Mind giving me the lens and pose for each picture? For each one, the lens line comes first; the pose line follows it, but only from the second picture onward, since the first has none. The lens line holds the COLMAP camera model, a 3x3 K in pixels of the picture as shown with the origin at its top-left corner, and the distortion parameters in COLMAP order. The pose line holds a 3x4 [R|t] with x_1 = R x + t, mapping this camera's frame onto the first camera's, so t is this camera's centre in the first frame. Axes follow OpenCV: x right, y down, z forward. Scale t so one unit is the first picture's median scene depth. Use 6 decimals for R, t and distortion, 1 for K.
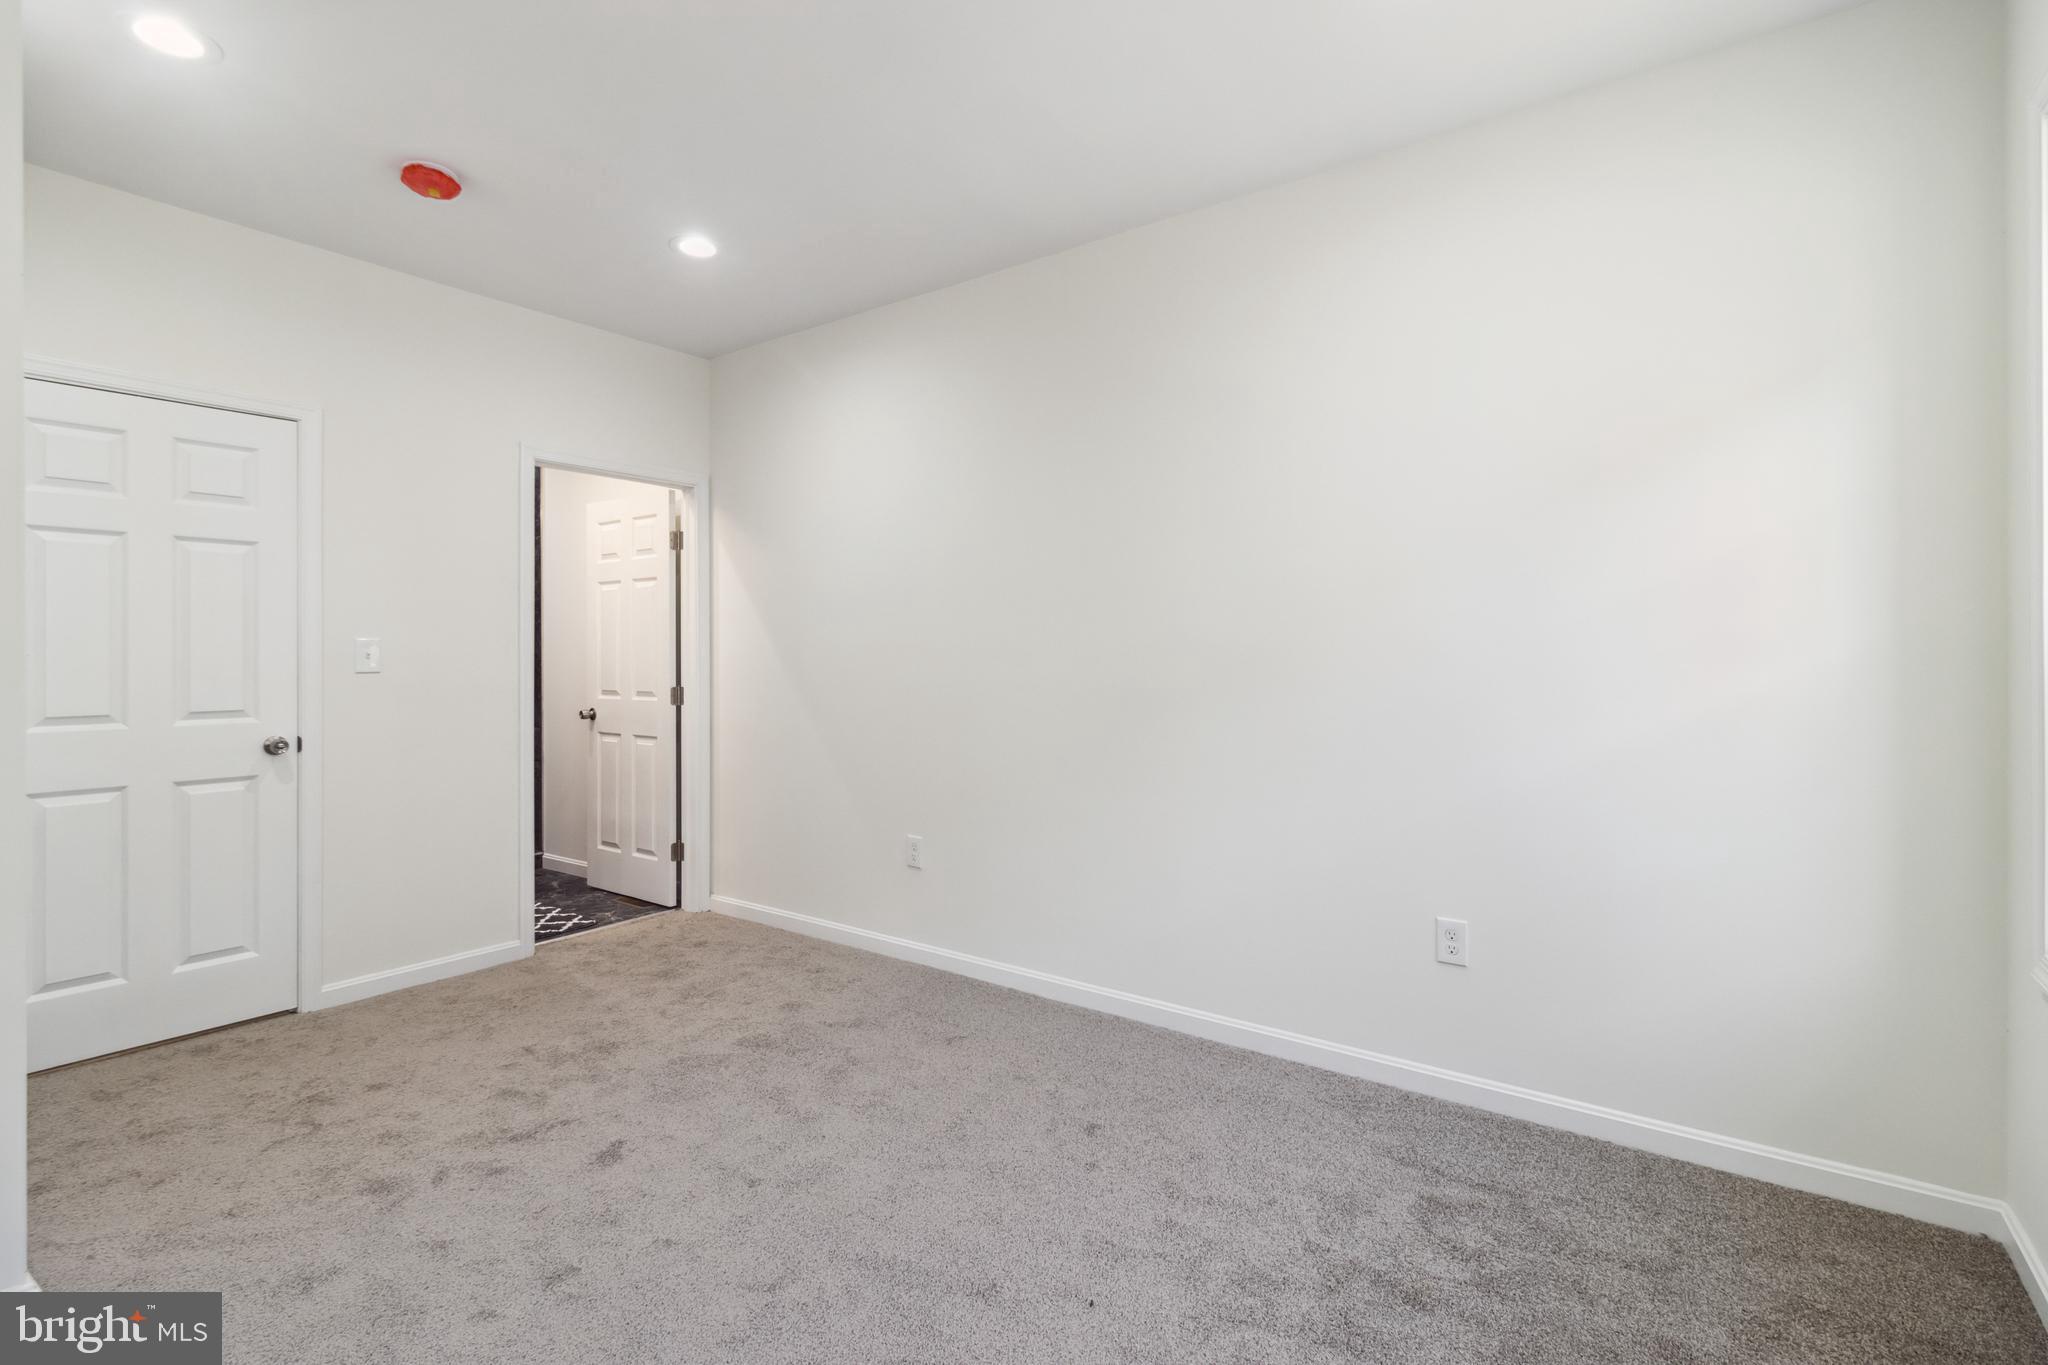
lens RADIAL K [[952.2, 0, 1031.6], [0, 952.2, 672.7], [0, 0, 1]] dist [0.003428, 0.000177]
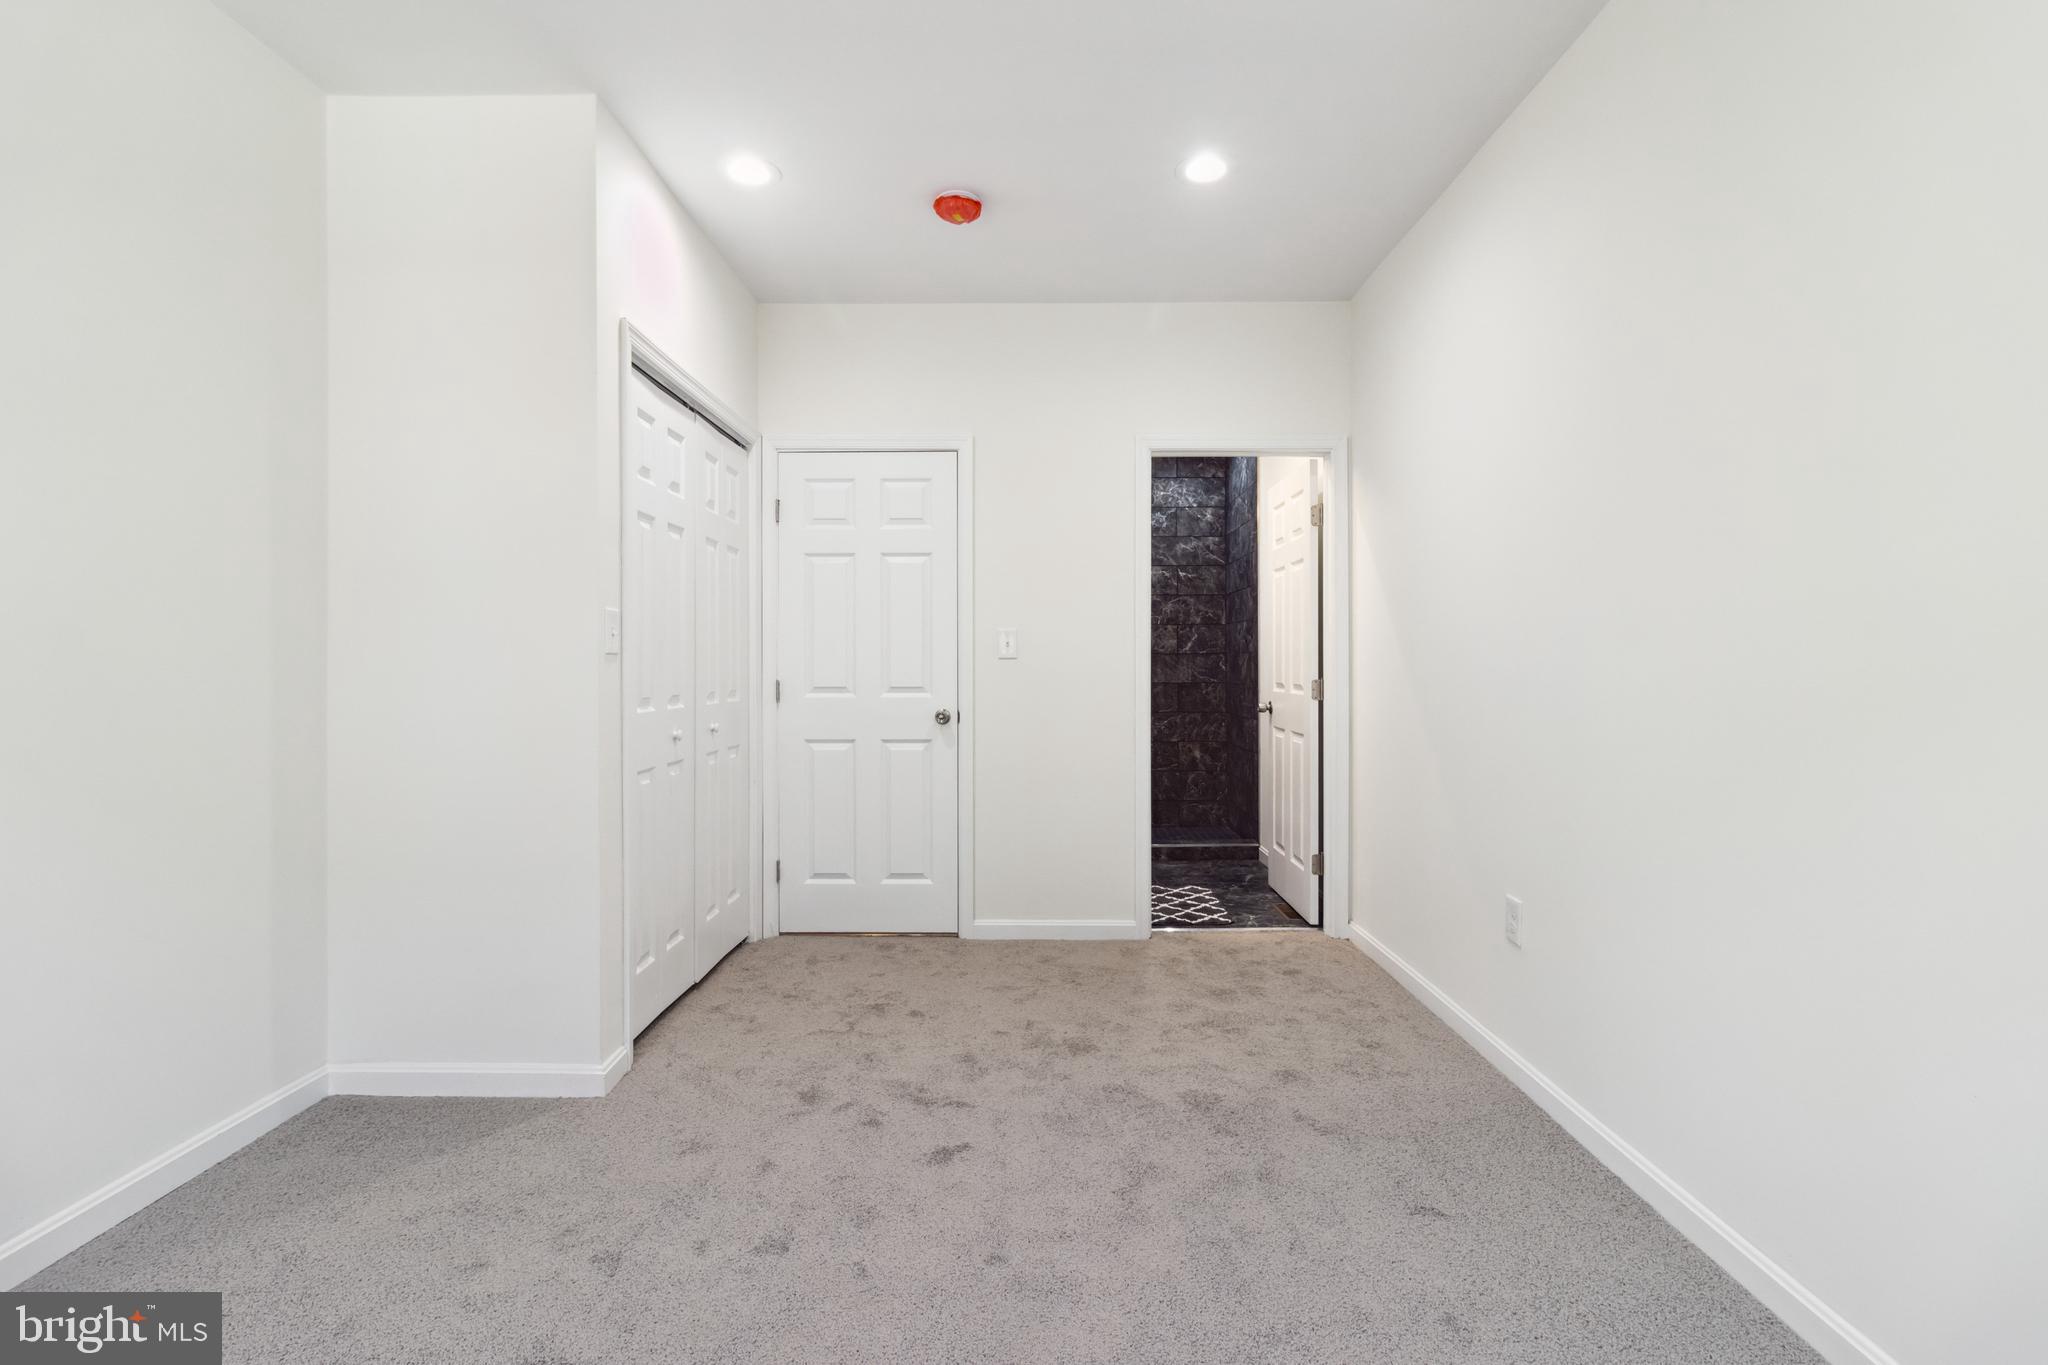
lens RADIAL K [[952.2, 0, 1028.1], [0, 952.2, 673.9], [0, 0, 1]] dist [0.003428, 0.000177]
pose [[0.584262, 0.011749, -0.811480, 0.278241], [-0.015030, 0.999880, 0.003655, 0.015365], [0.811426, 0.010061, 0.584368, 0.376355]]
